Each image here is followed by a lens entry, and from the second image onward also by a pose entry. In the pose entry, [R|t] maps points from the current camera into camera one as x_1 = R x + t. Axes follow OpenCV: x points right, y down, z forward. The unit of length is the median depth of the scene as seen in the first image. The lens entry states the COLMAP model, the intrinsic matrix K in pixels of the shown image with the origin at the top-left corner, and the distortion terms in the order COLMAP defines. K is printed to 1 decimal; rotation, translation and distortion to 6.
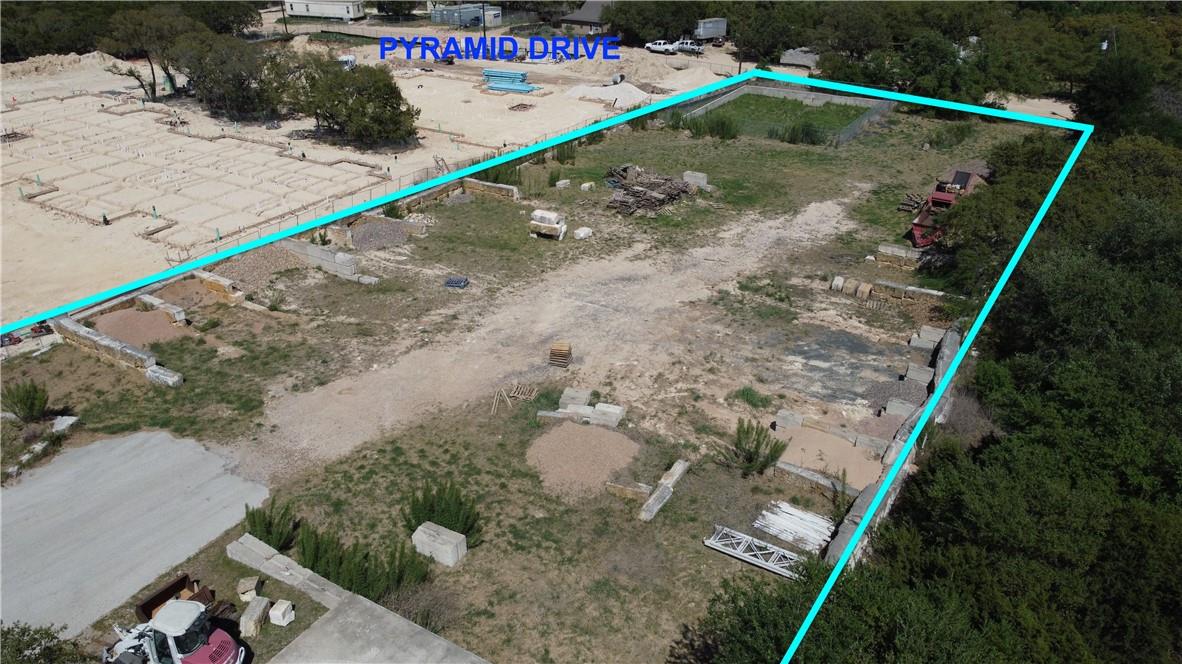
lens RADIAL K [[880.6, 0, 591.0], [0, 880.6, 332.0], [0, 0, 1]] dist [-0.005372, -0.002084]
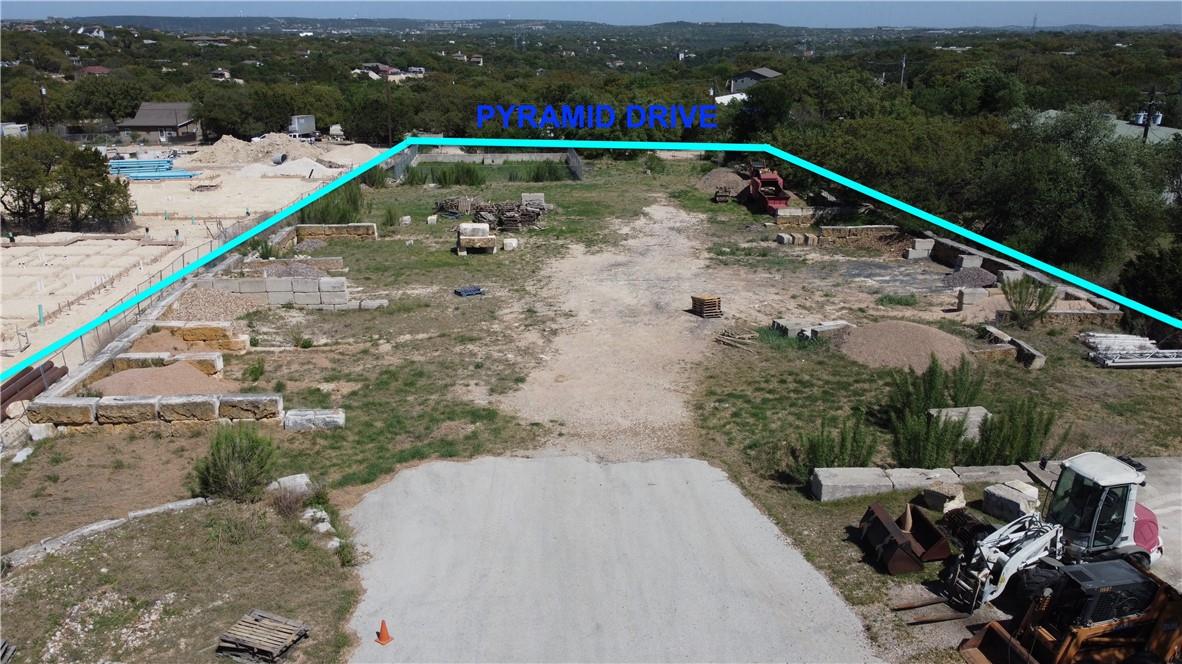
lens RADIAL K [[880.6, 0, 591.0], [0, 880.6, 332.0], [0, 0, 1]] dist [-0.005372, -0.002084]
pose [[0.806512, -0.180717, 0.562921, -0.529916], [0.267250, 0.960746, -0.074464, 0.072133], [-0.527367, 0.210497, 0.823149, 0.267469]]
